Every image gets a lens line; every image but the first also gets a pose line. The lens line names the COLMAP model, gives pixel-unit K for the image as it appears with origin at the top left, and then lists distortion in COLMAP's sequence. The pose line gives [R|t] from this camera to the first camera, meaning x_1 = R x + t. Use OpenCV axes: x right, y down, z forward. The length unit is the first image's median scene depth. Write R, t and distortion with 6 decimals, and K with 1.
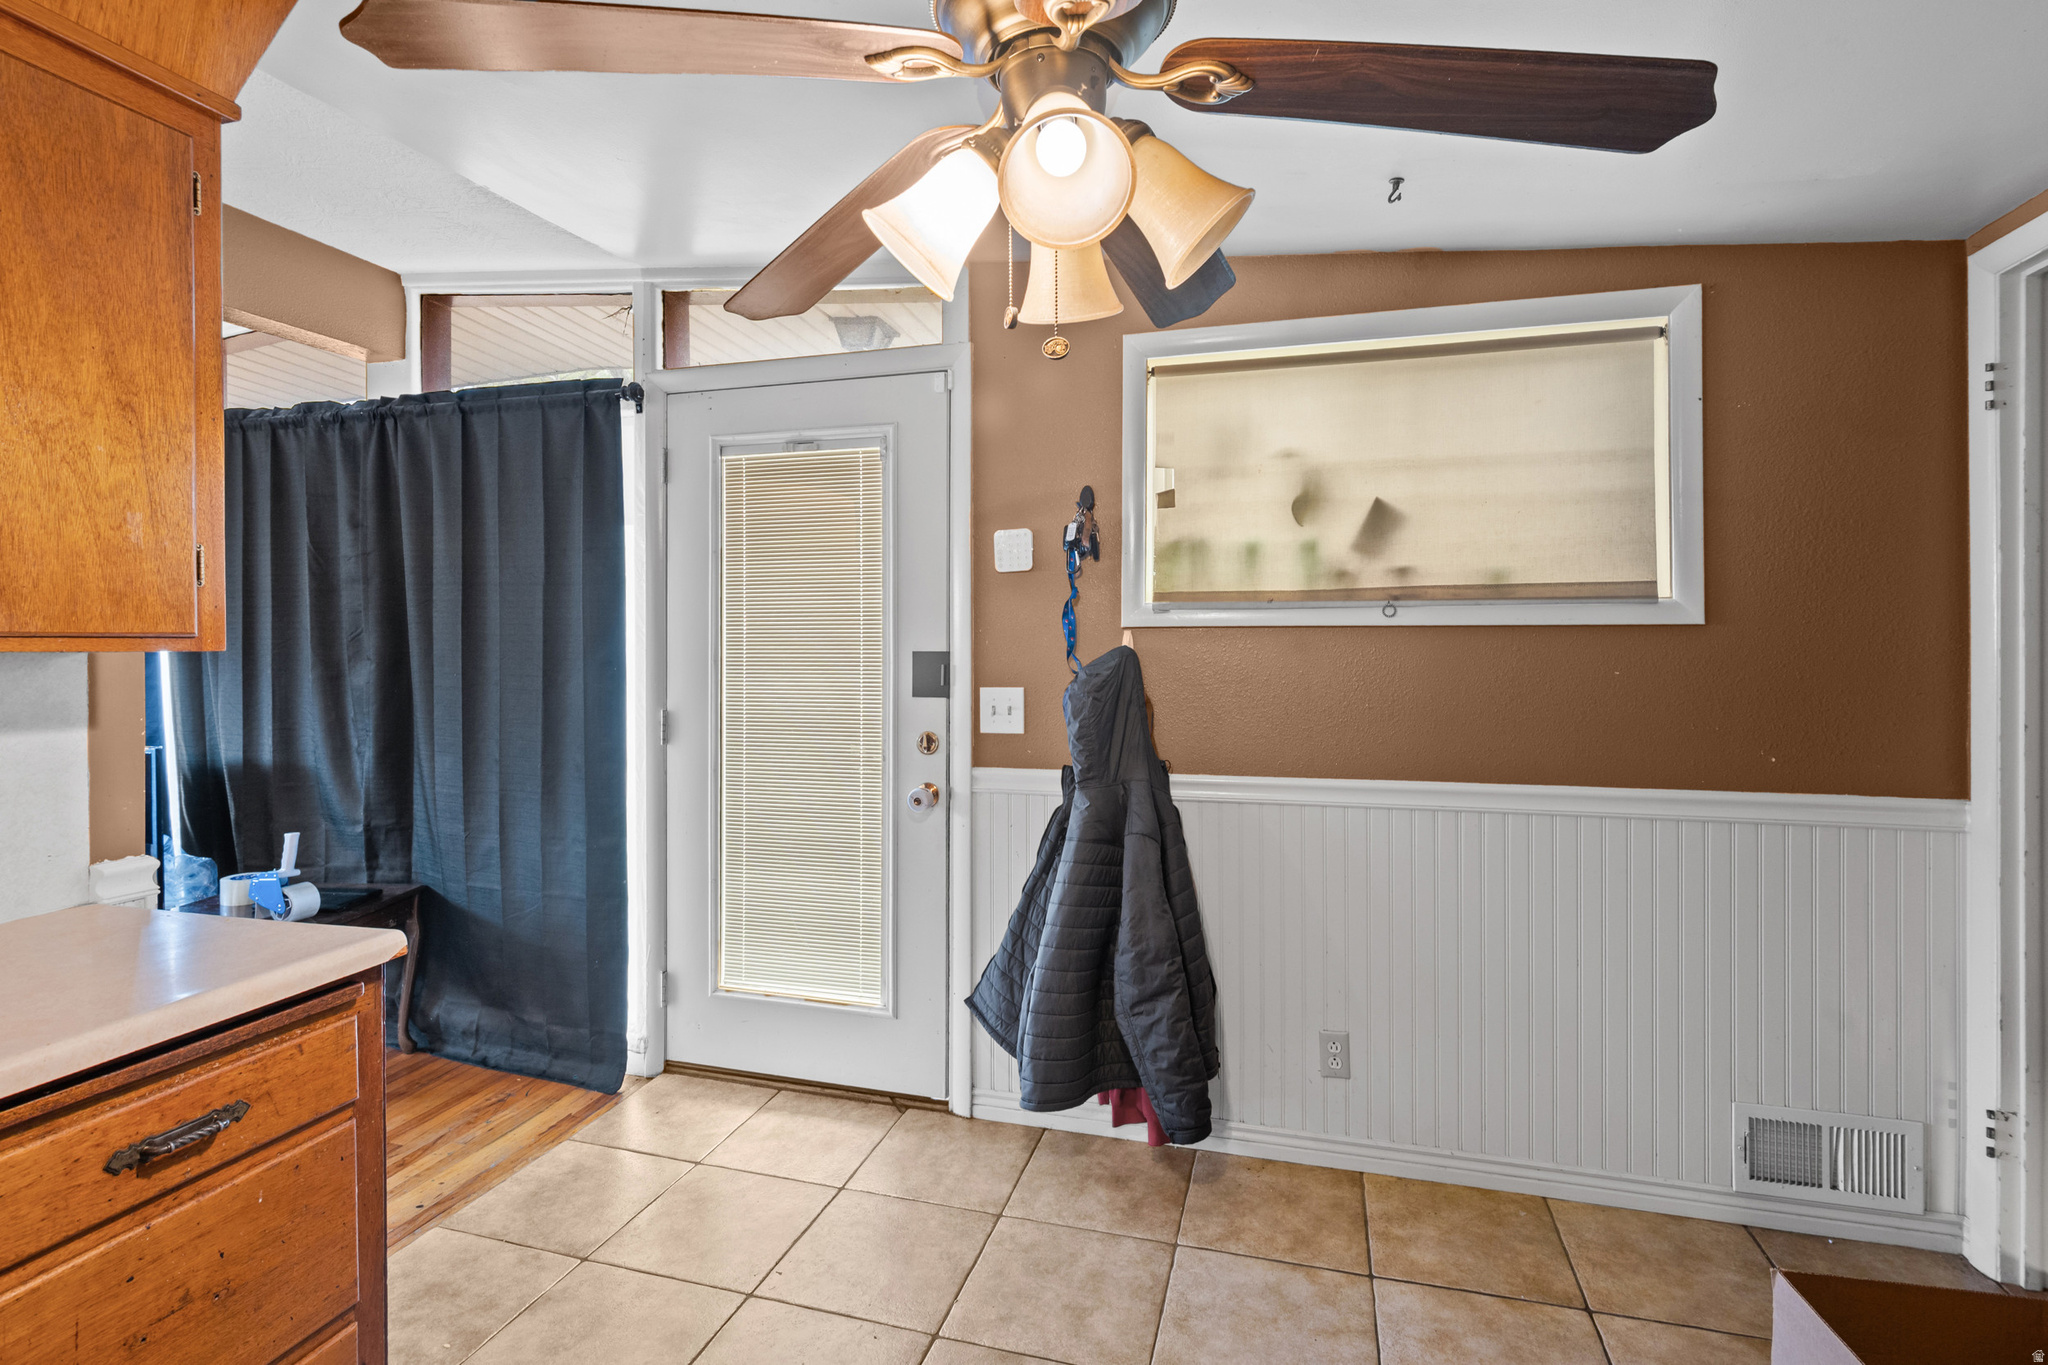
lens RADIAL K [[931.8, 0, 1077.4], [0, 931.8, 653.2], [0, 0, 1]] dist [-0.000174, -0.000729]
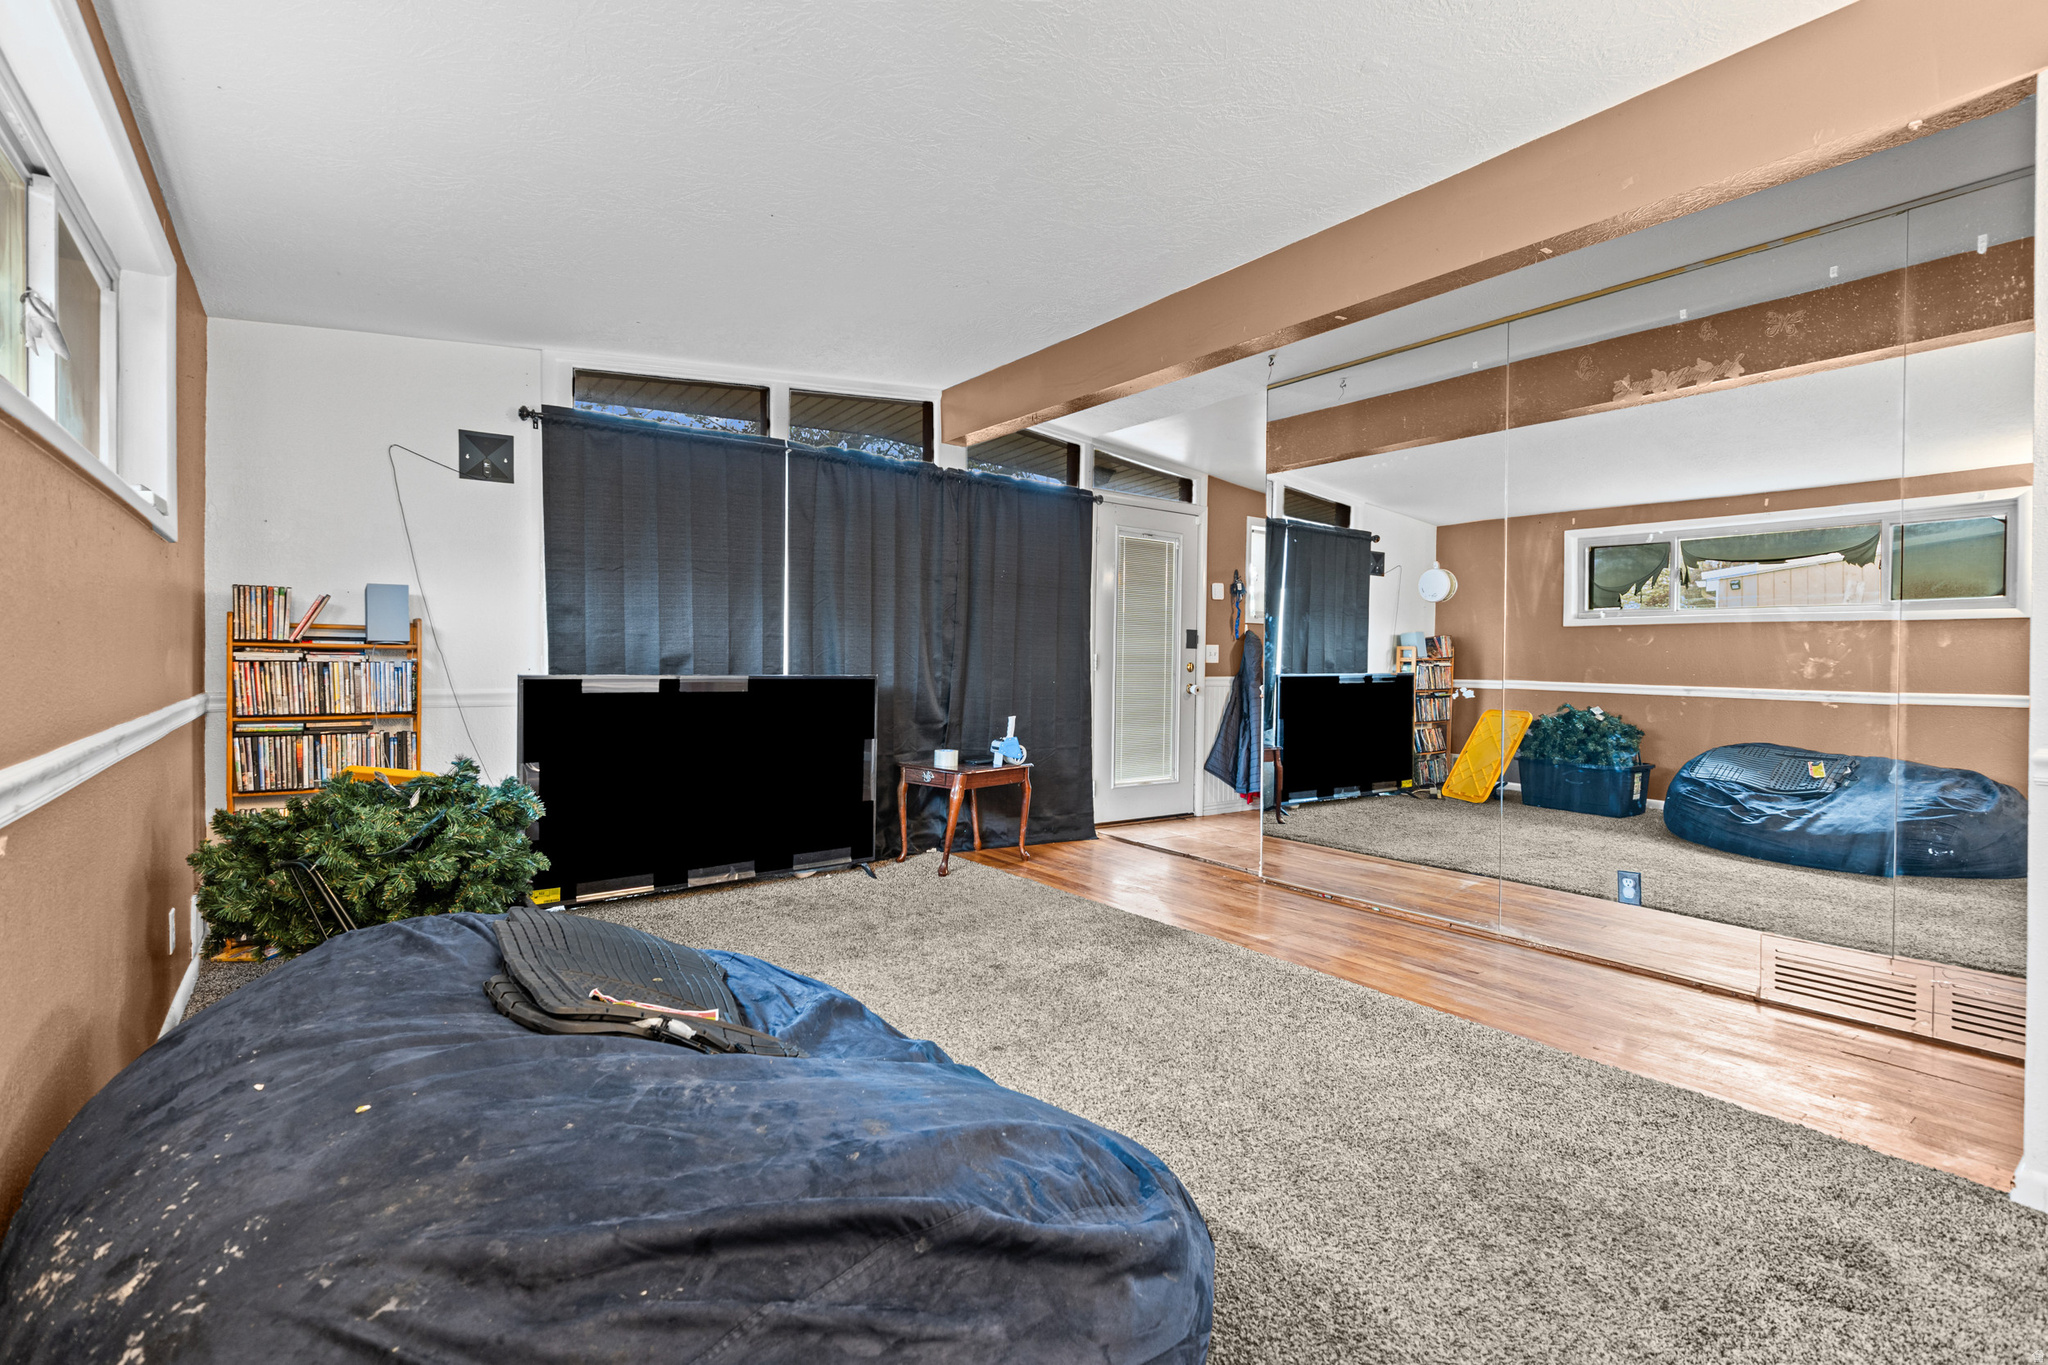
lens RADIAL K [[931.8, 0, 1015.5], [0, 931.8, 663.8], [0, 0, 1]] dist [-0.000174, -0.000729]
pose [[0.610766, 0.006323, 0.791786, -2.529574], [-0.007663, 0.999968, -0.002075, 0.102092], [-0.791774, -0.004800, 0.610795, -0.135468]]
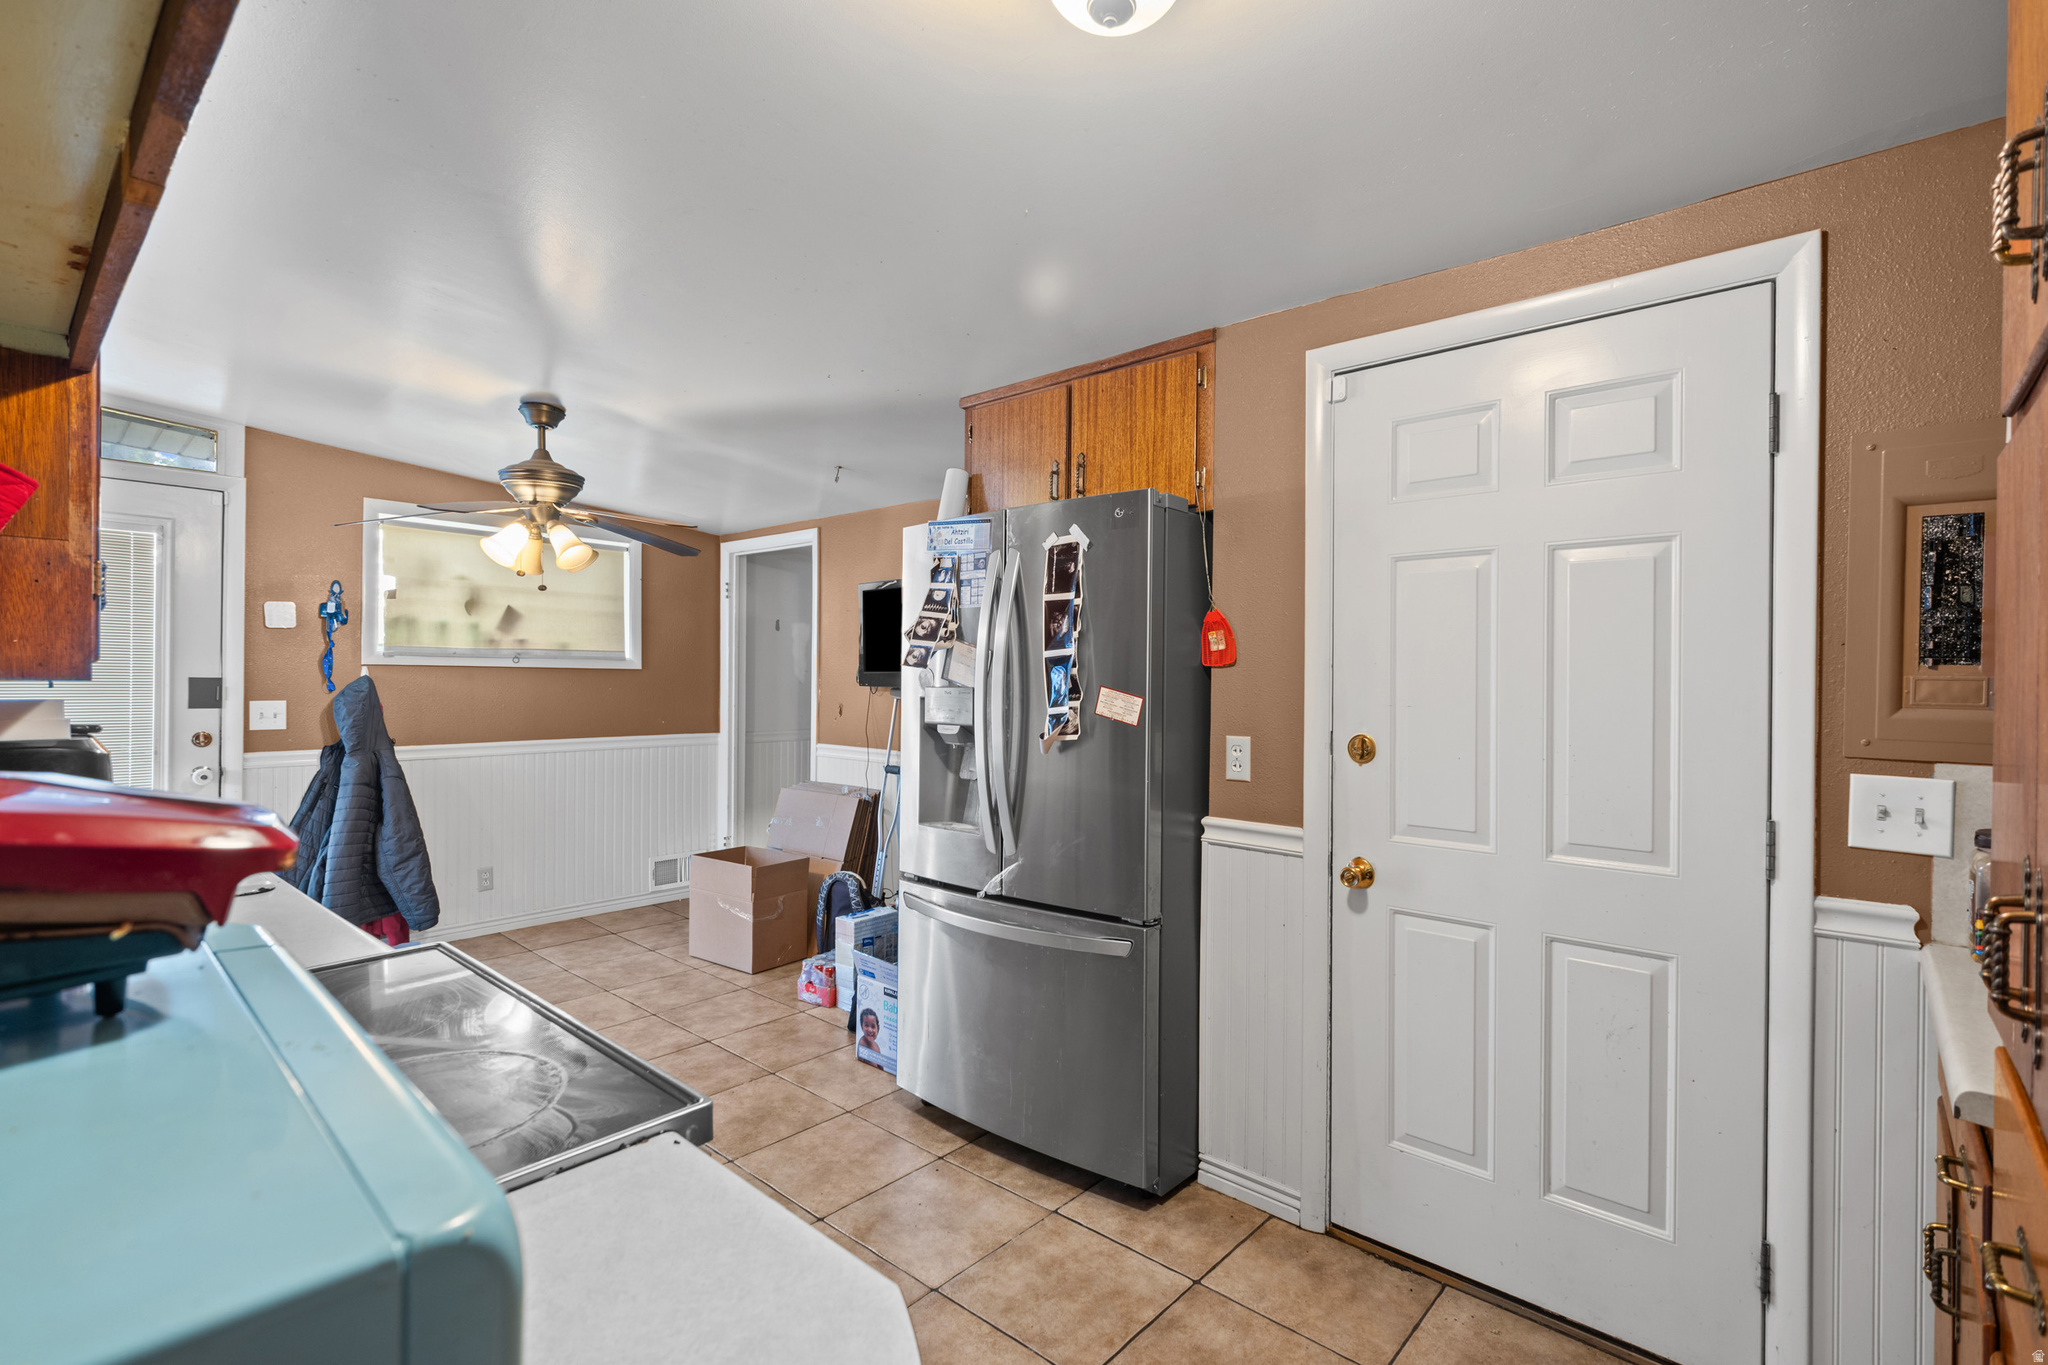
lens RADIAL K [[931.8, 0, 1019.7], [0, 931.8, 677.4], [0, 0, 1]] dist [-0.000174, -0.000729]
pose [[0.431567, 0.006494, 0.902058, -0.997598], [-0.007211, 0.999967, -0.003749, -0.006156], [-0.902052, -0.004886, 0.431599, -0.867852]]
